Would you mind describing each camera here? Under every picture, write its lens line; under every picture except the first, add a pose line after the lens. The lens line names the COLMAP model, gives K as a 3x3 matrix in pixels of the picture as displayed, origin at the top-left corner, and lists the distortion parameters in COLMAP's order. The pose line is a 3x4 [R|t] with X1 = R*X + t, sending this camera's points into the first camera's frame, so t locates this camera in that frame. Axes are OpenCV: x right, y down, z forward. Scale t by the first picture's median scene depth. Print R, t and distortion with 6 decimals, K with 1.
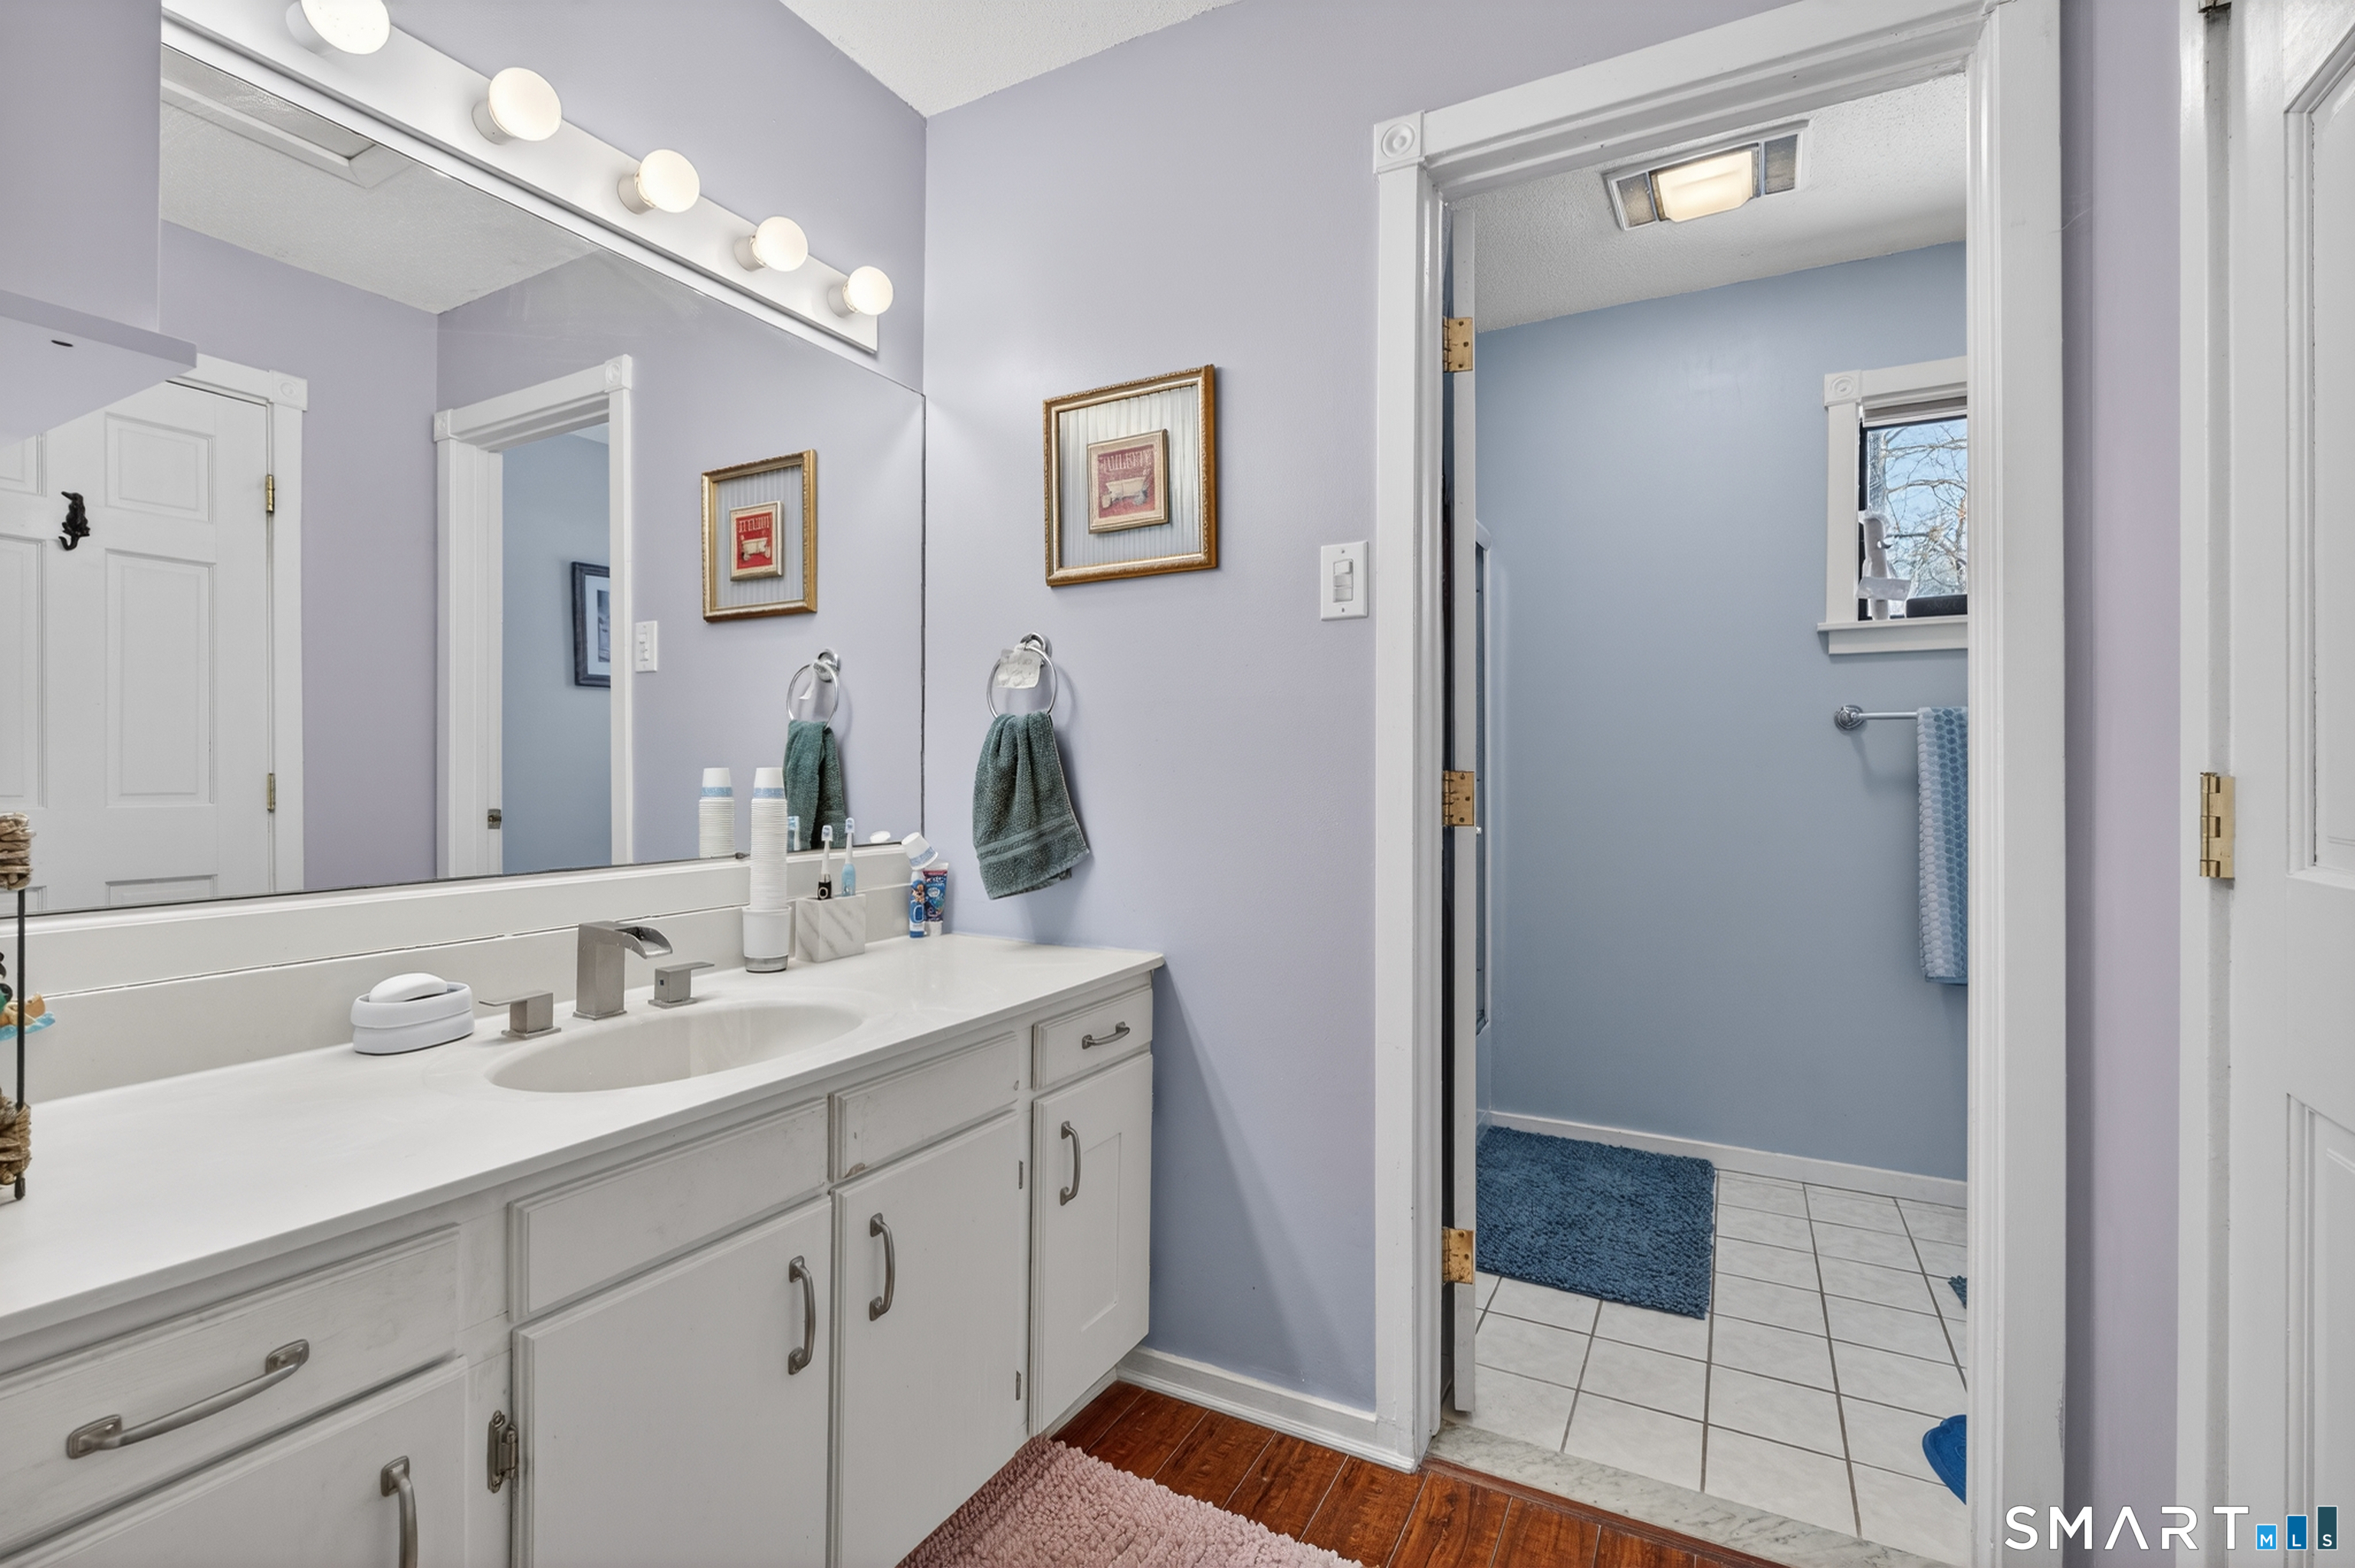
lens RADIAL K [[1053.4, 0, 1182.4], [0, 1053.4, 782.2], [0, 0, 1]] dist [-0.000676, 0.000351]
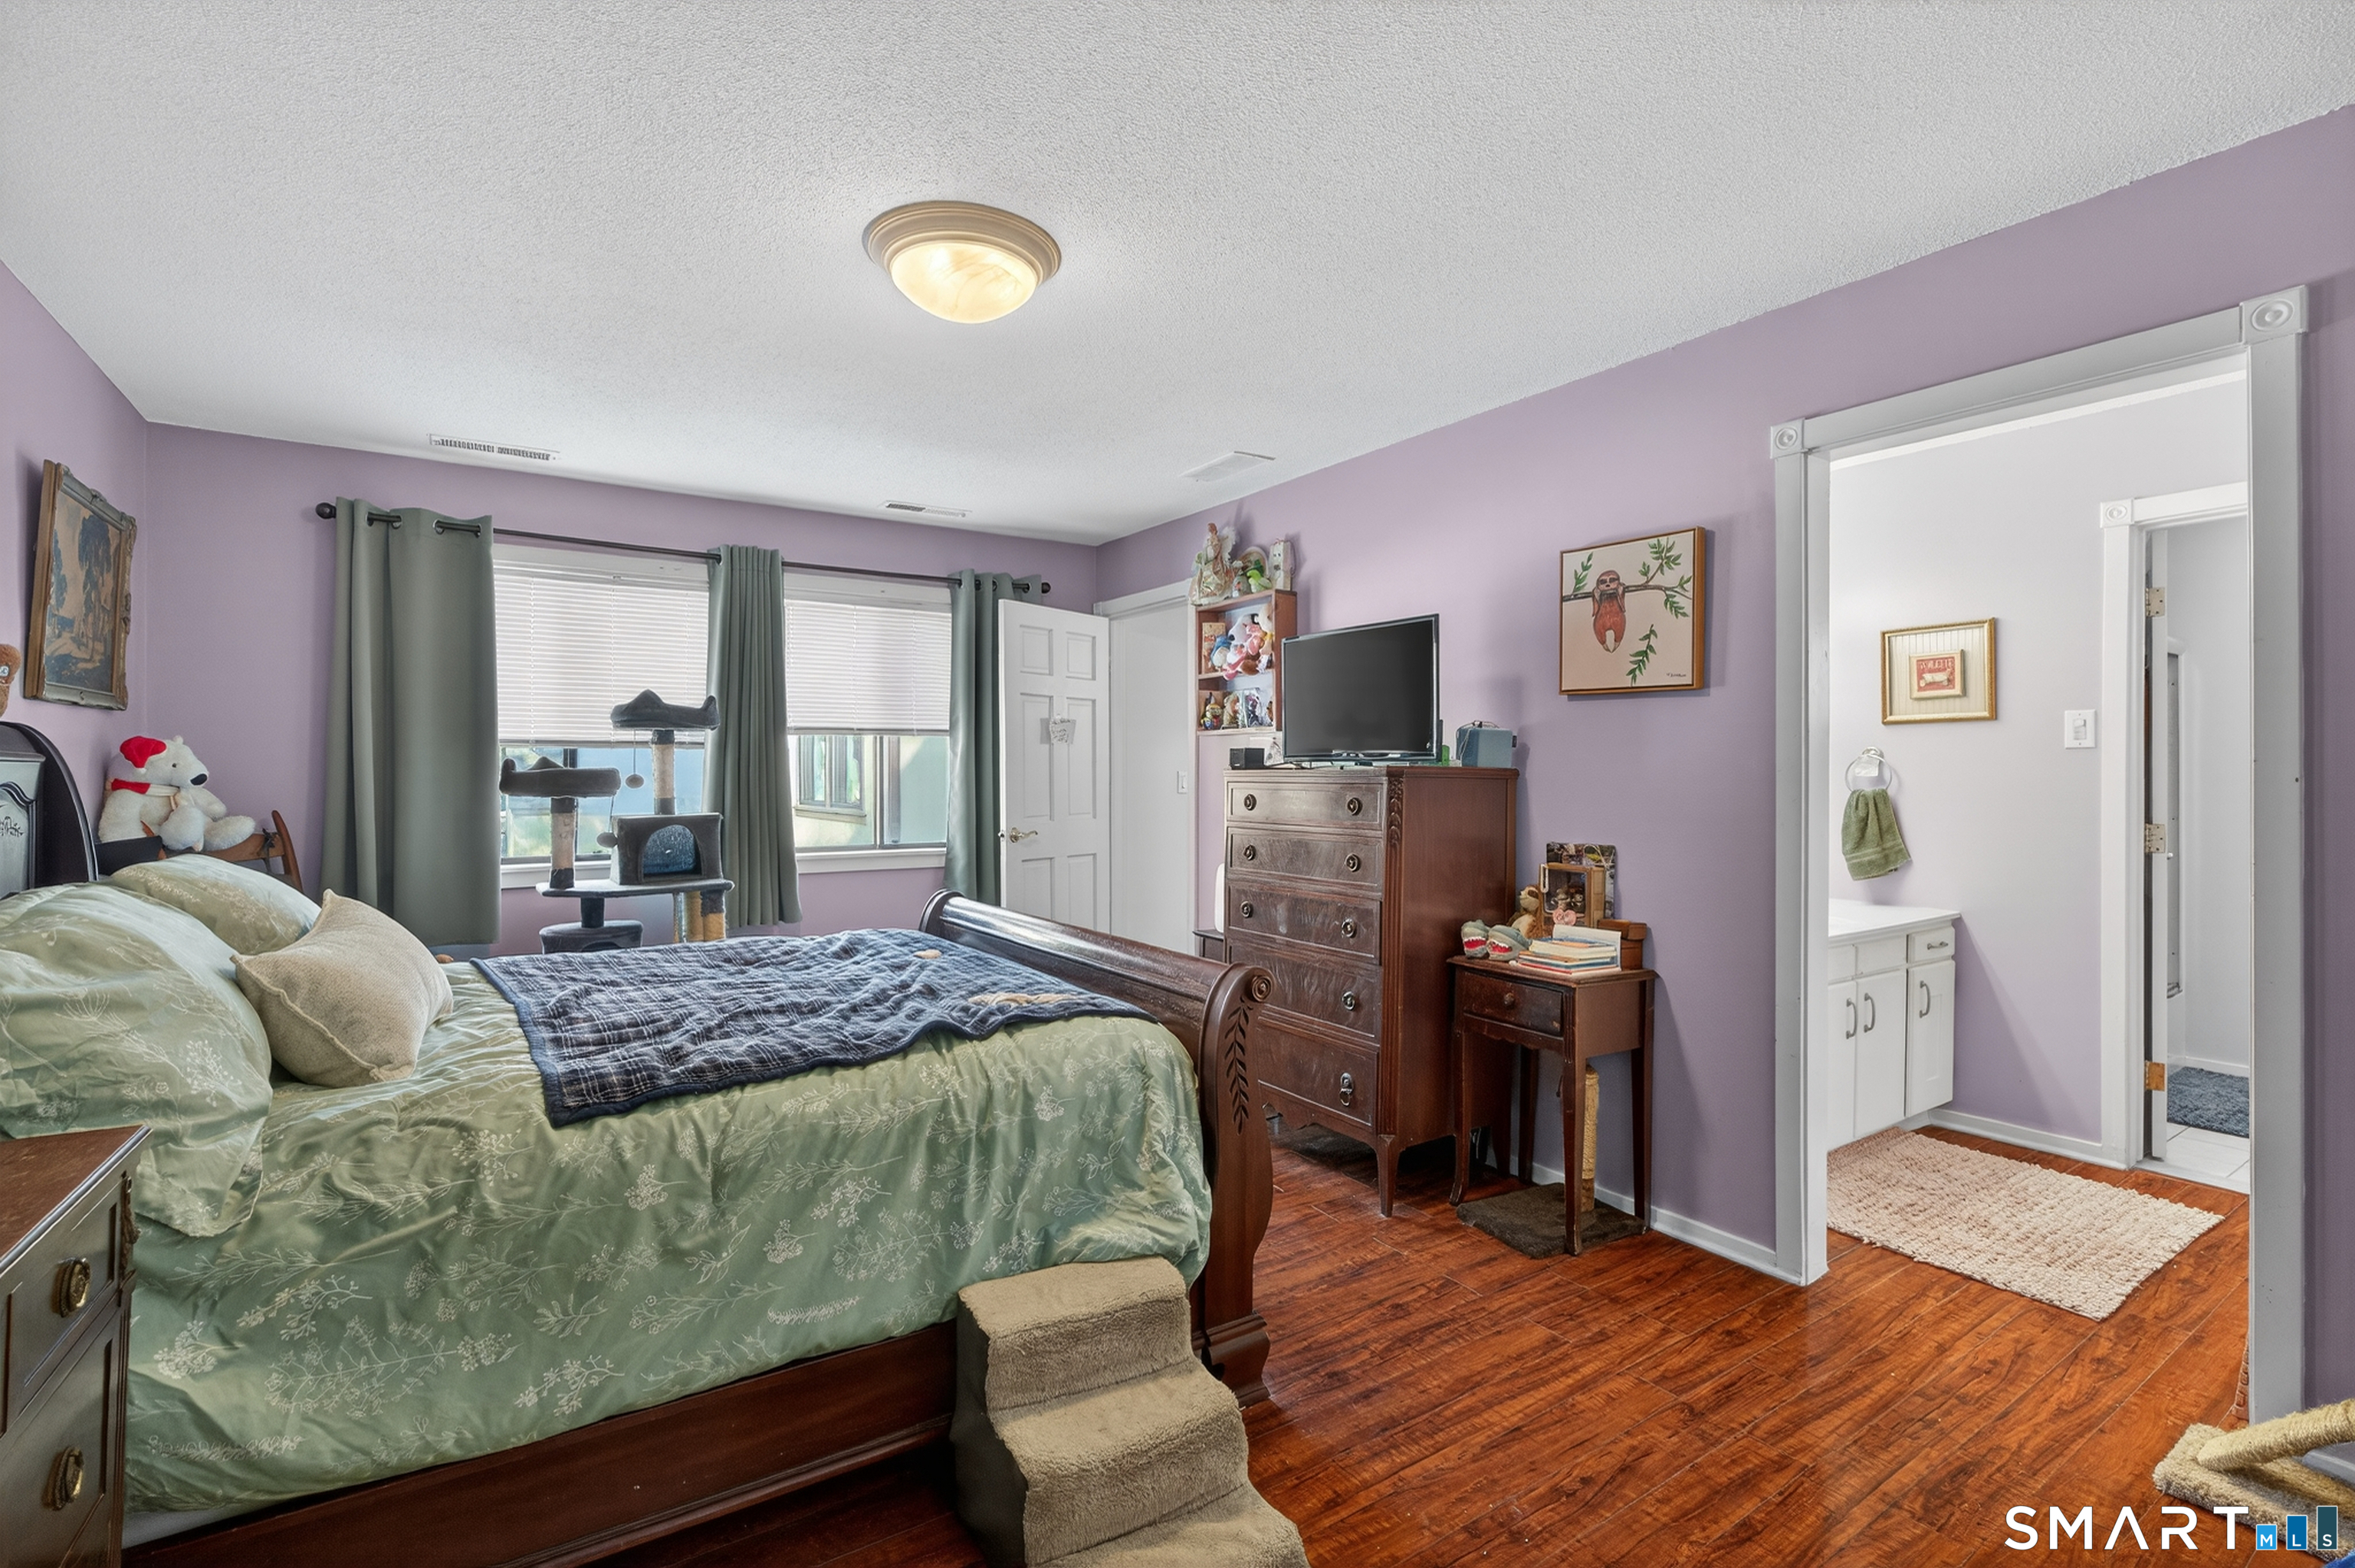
lens RADIAL K [[1053.4, 0, 1171.9], [0, 1053.4, 777.9], [0, 0, 1]] dist [-0.000676, 0.000351]
pose [[0.882079, 0.002365, -0.471095, -0.397967], [-0.002609, 0.999997, 0.000135, -0.087189], [0.471094, 0.001110, 0.882082, -1.473619]]
